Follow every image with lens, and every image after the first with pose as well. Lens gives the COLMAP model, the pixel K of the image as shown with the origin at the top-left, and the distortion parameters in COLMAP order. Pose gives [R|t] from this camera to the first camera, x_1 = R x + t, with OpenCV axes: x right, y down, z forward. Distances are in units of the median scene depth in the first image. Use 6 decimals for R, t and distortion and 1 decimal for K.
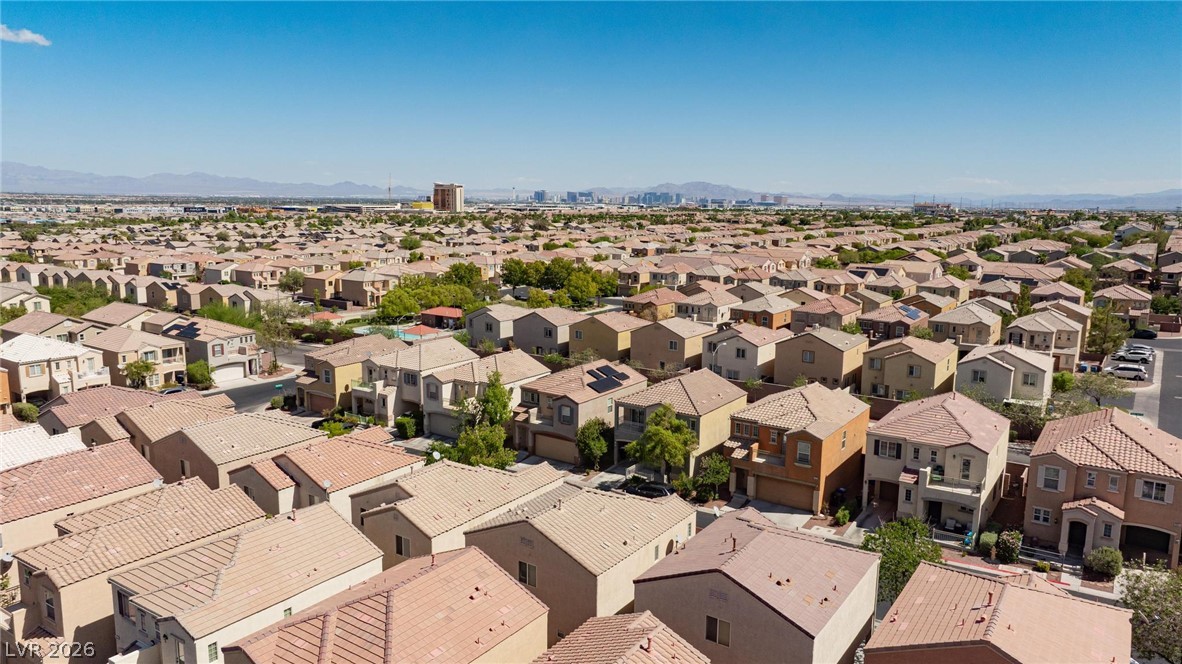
lens RADIAL K [[831.3, 0, 596.3], [0, 831.3, 328.3], [0, 0, 1]] dist [-0.026792, 0.041675]
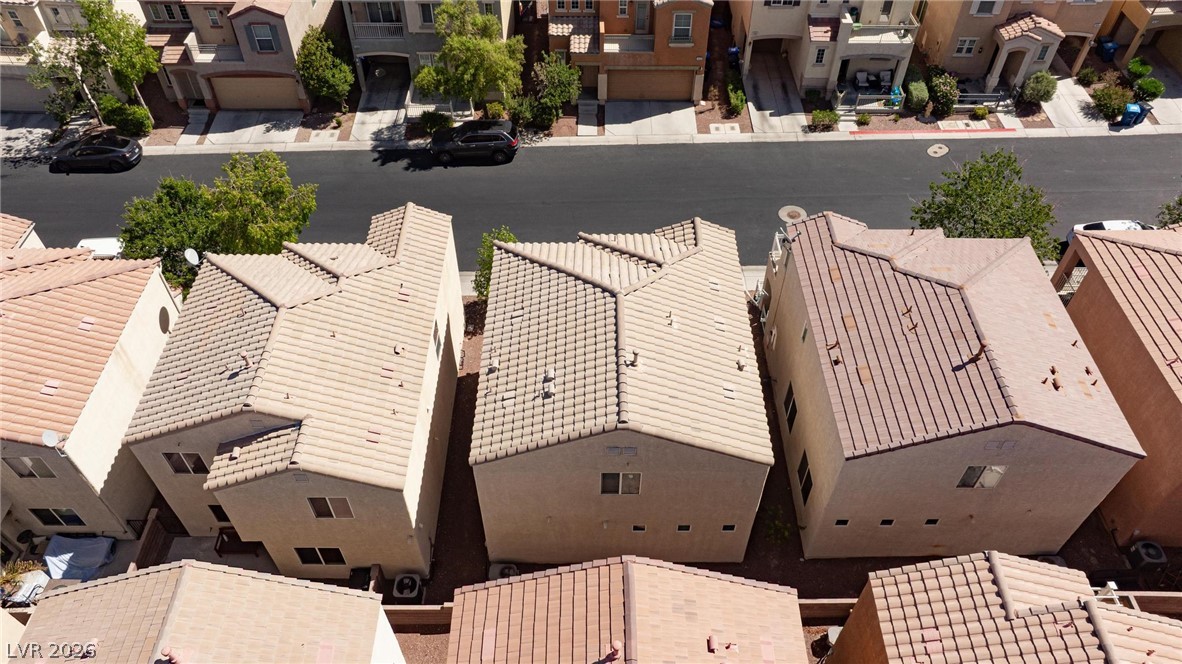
lens RADIAL K [[831.3, 0, 596.3], [0, 831.3, 328.3], [0, 0, 1]] dist [-0.026792, 0.041675]
pose [[0.818595, -0.420272, 0.391502, -0.203899], [0.087315, 0.764751, 0.638383, -0.116135], [-0.567696, -0.488393, 0.662717, 0.487363]]
